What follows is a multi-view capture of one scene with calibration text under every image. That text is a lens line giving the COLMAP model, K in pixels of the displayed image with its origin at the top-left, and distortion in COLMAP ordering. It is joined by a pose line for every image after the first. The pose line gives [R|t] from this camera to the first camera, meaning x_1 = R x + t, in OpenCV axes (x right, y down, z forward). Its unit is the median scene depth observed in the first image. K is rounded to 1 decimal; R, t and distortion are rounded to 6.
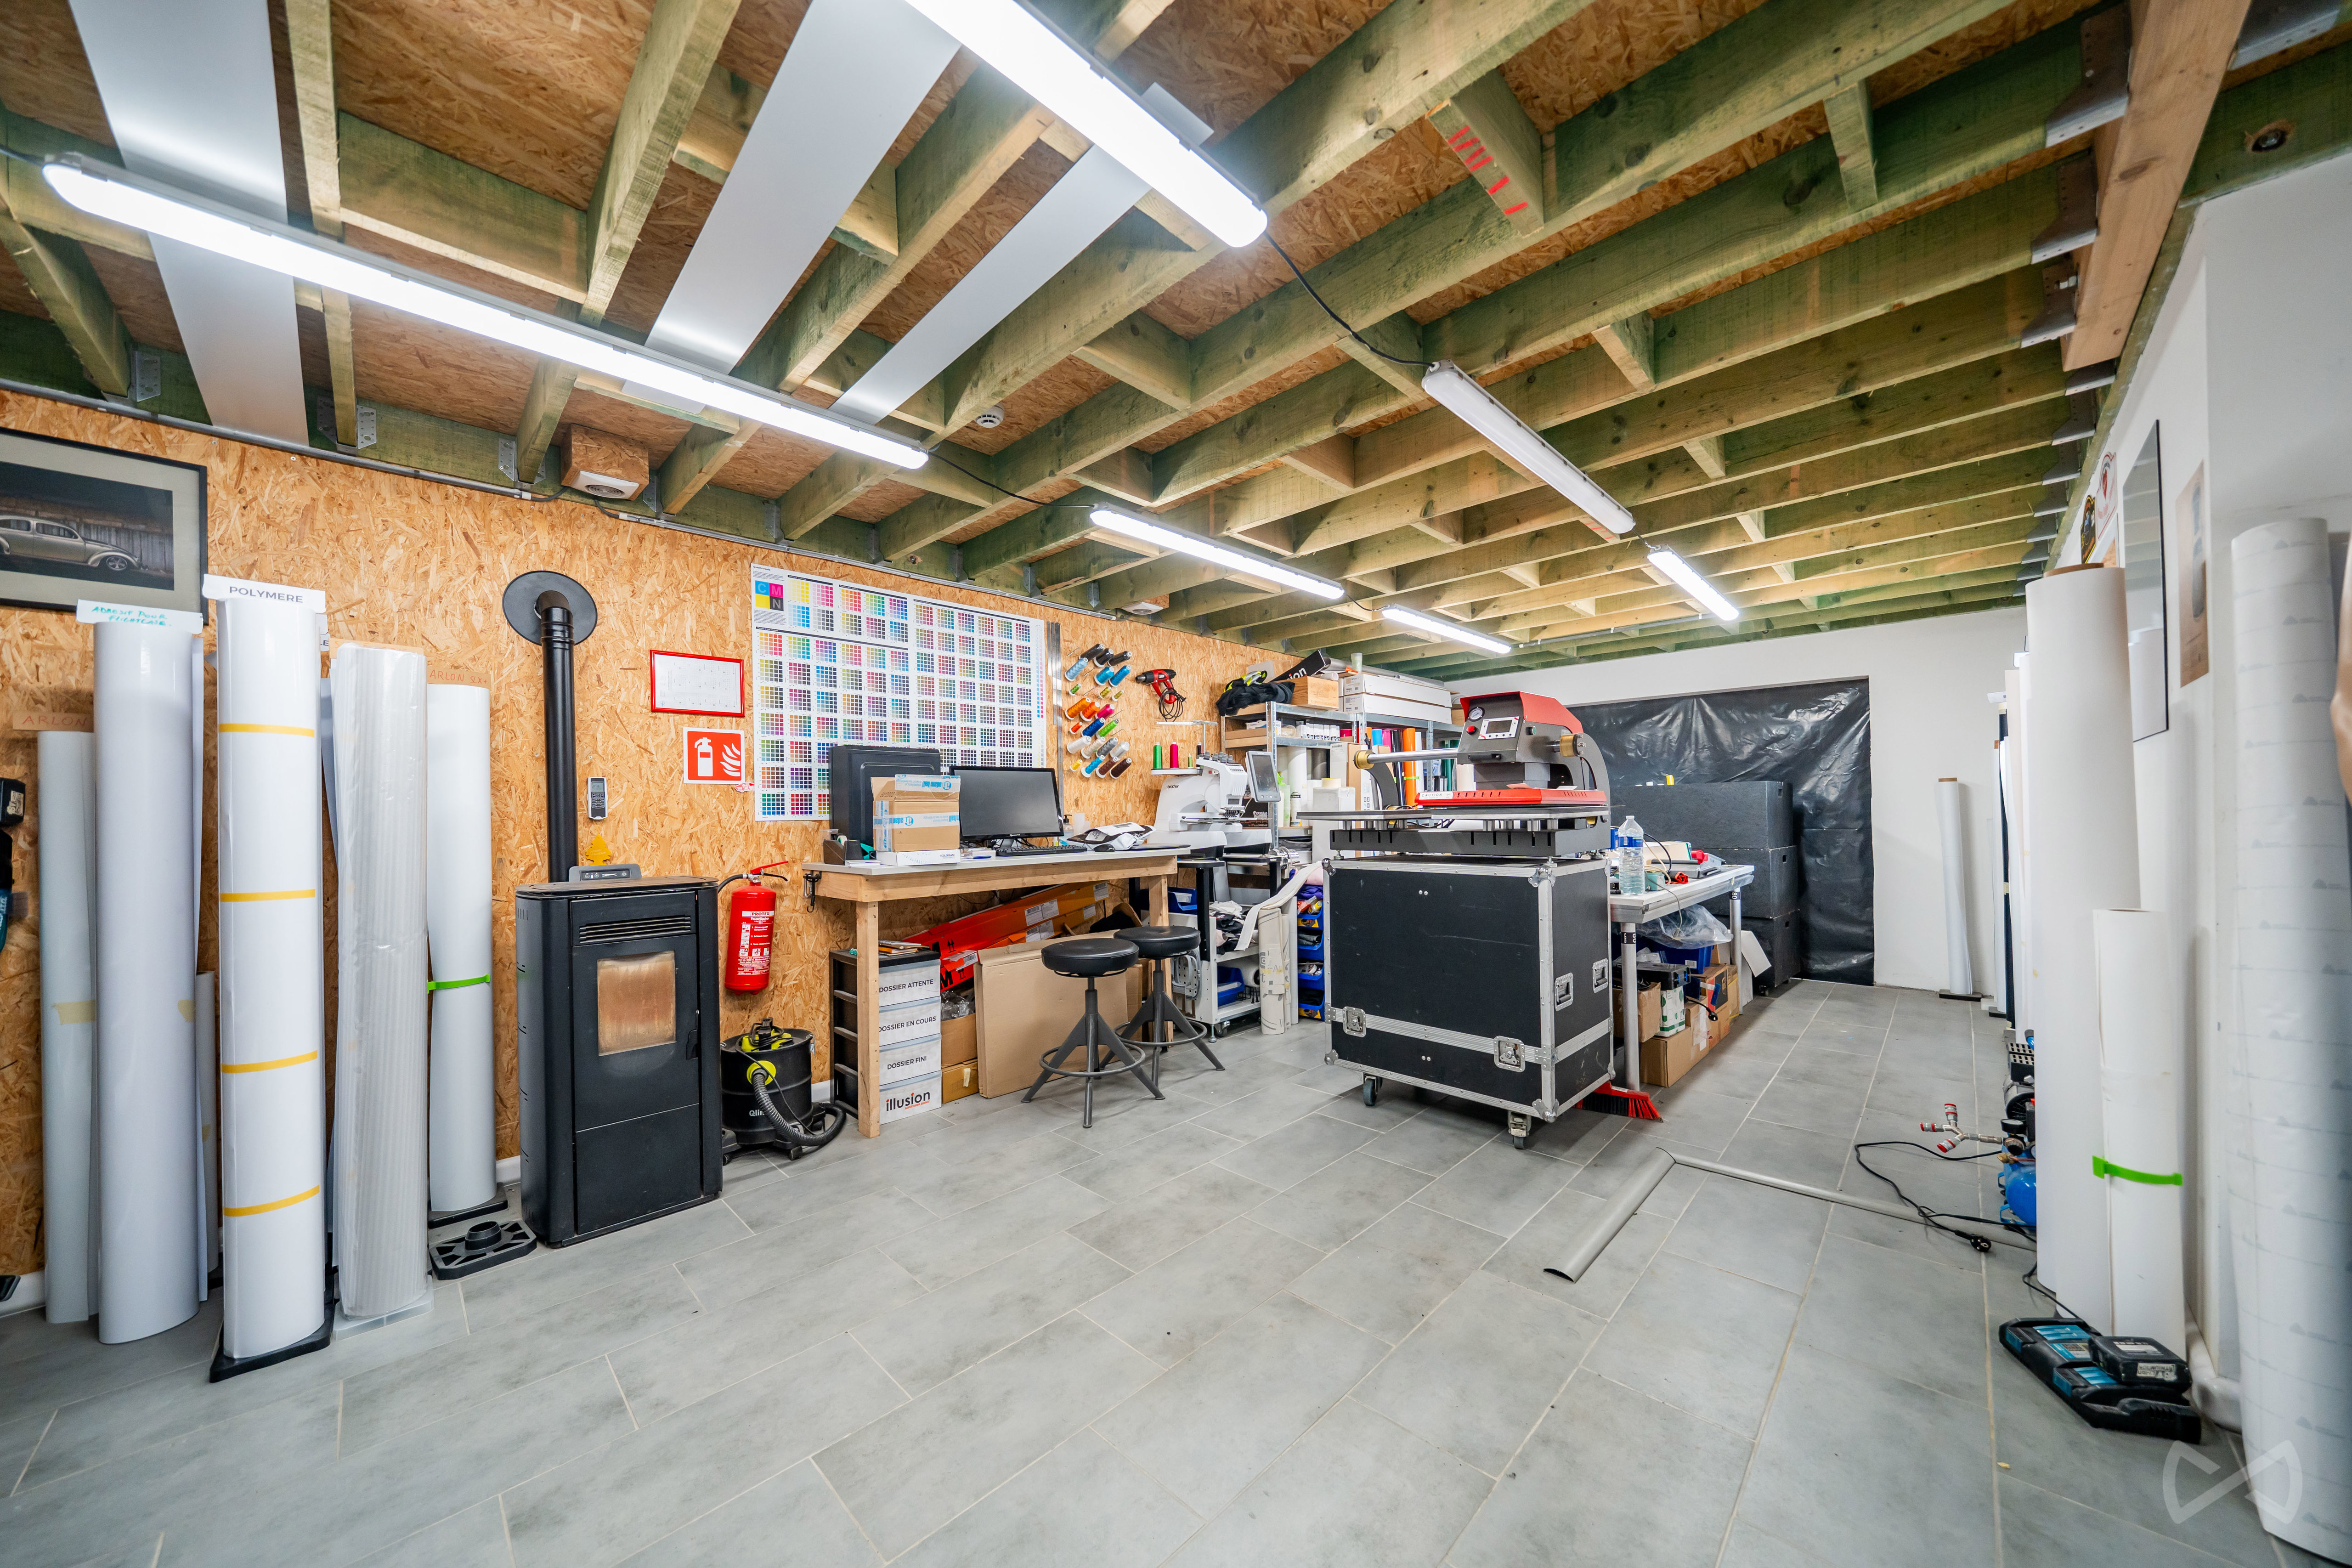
lens RADIAL K [[804.0, 0, 1181.5], [0, 804.0, 816.8], [0, 0, 1]] dist [-0.001541, -0.001576]
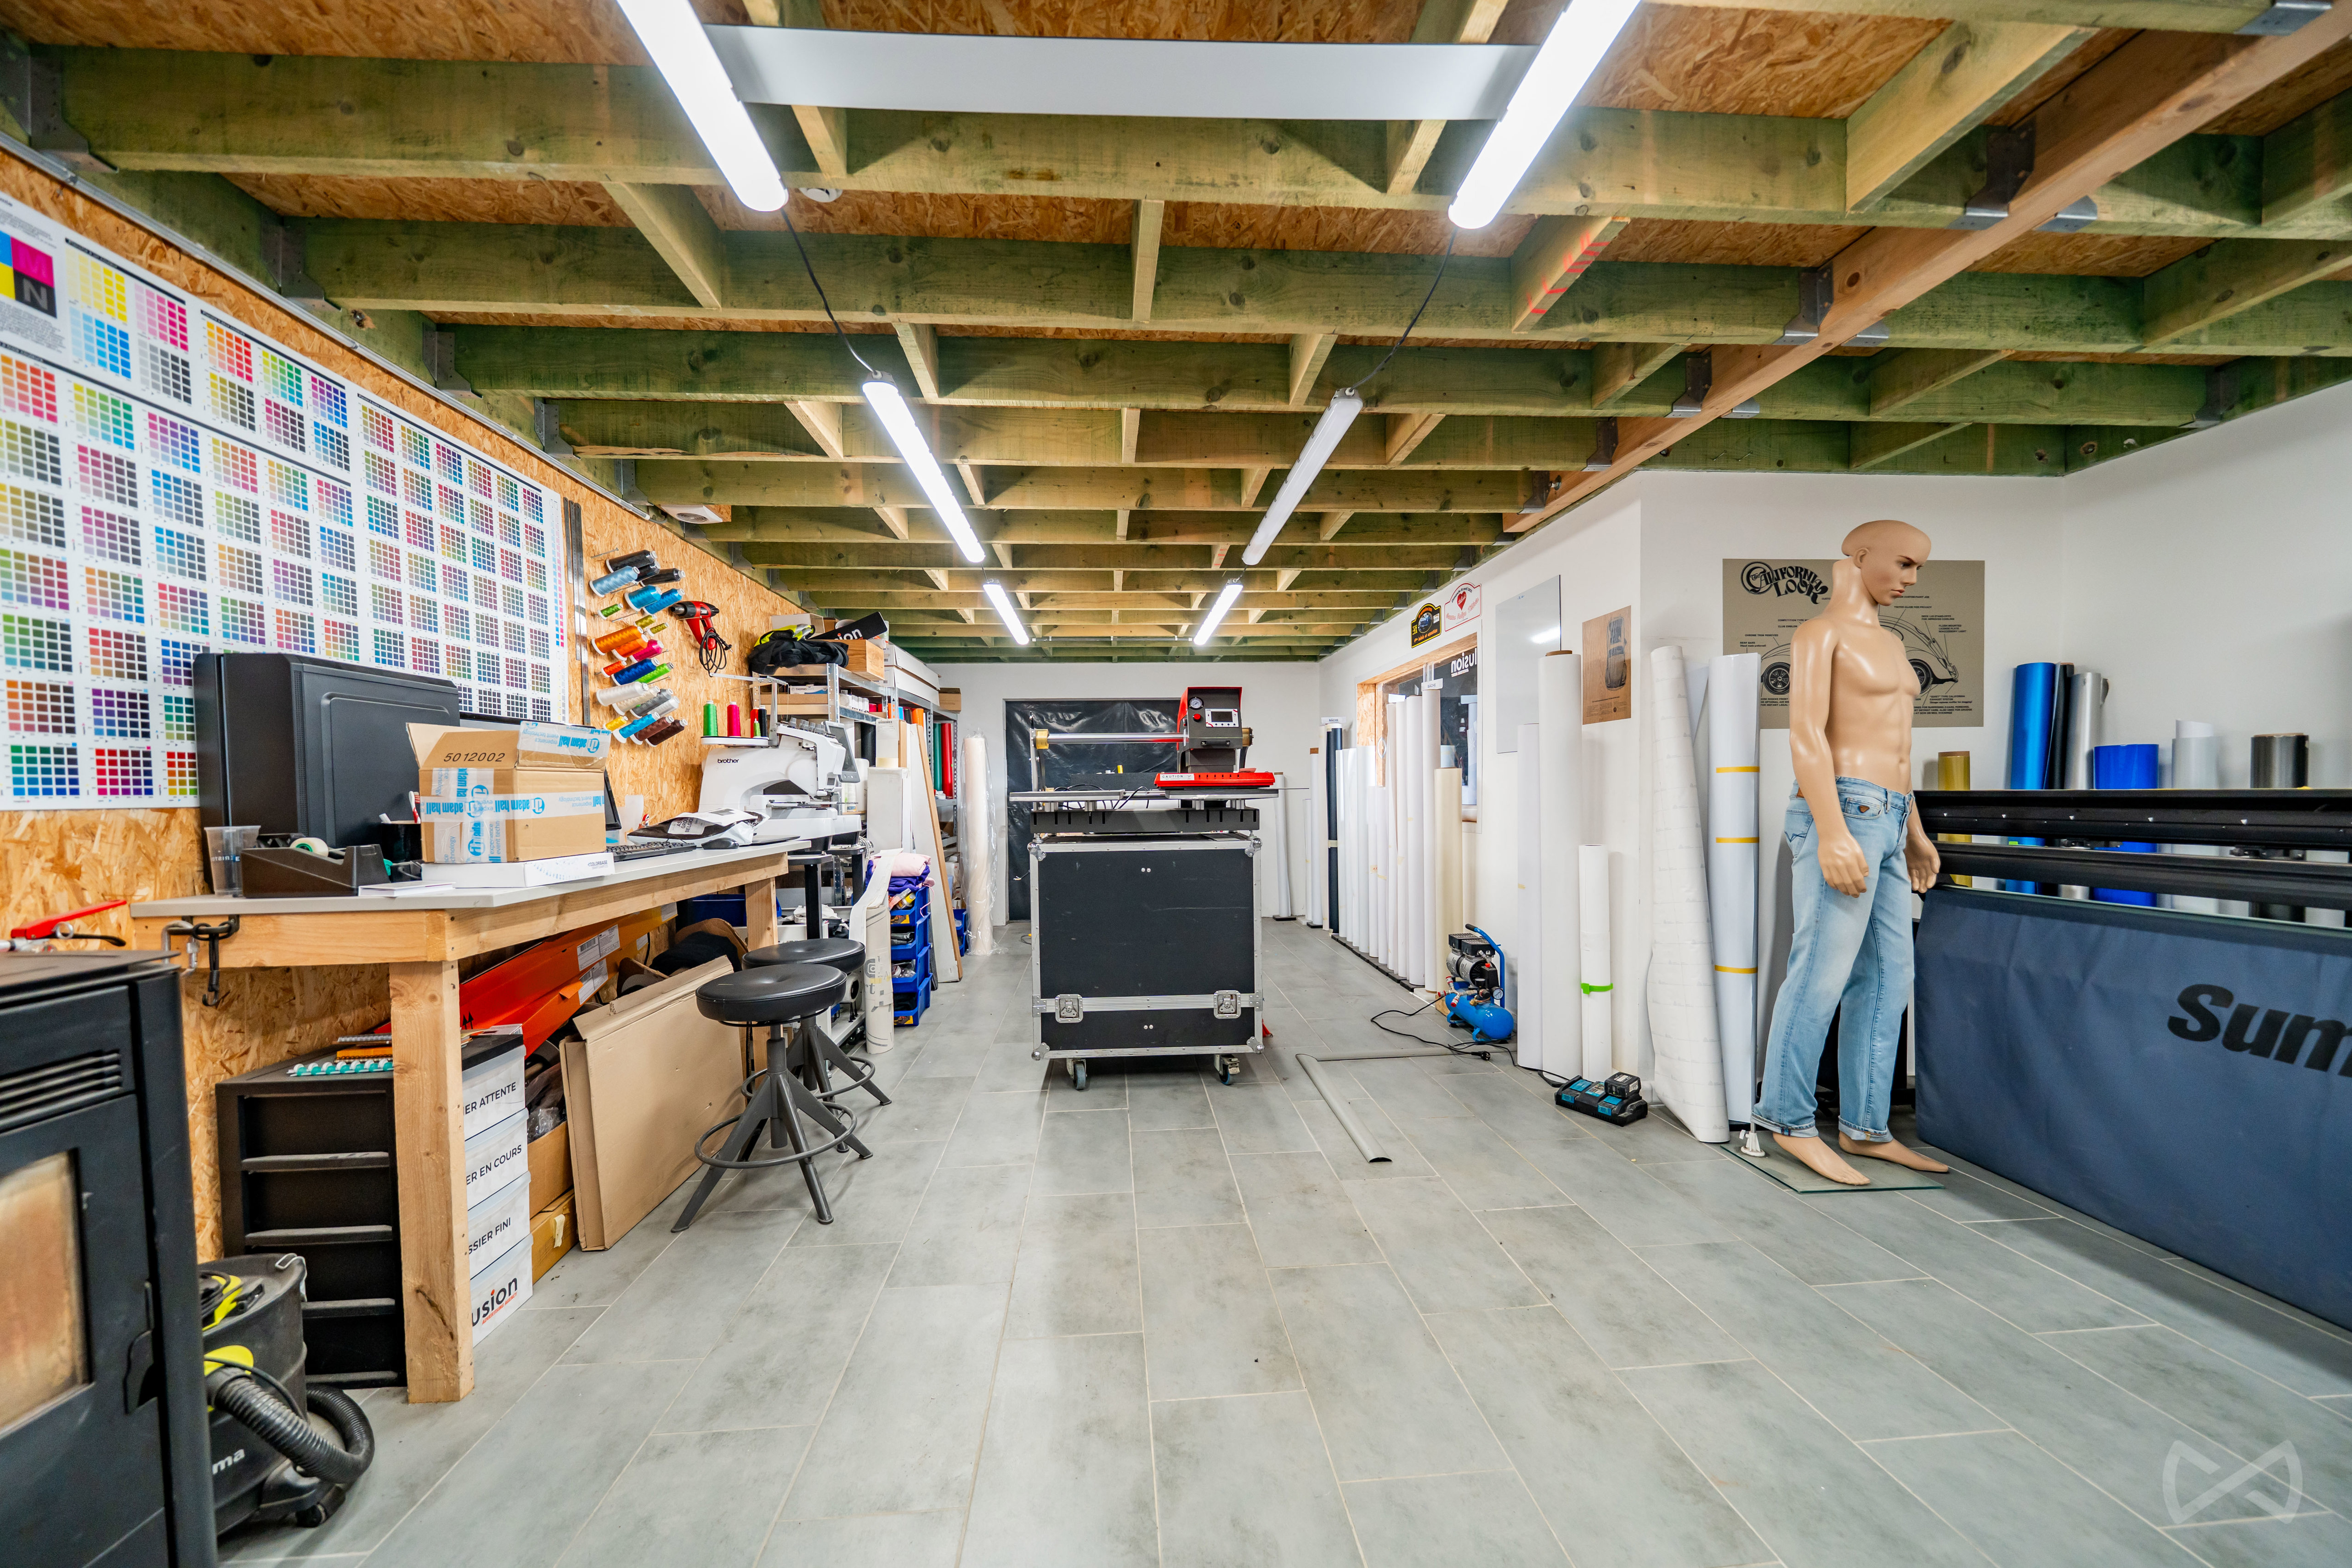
lens RADIAL K [[794.4, 0, 1168.2], [0, 794.4, 819.4], [0, 0, 1]] dist [-0.005509, -0.000186]
pose [[0.660121, -0.022453, 0.750824, -0.412429], [0.007761, 0.999704, 0.023073, 0.004615], [-0.751119, -0.009404, 0.660099, 0.271254]]
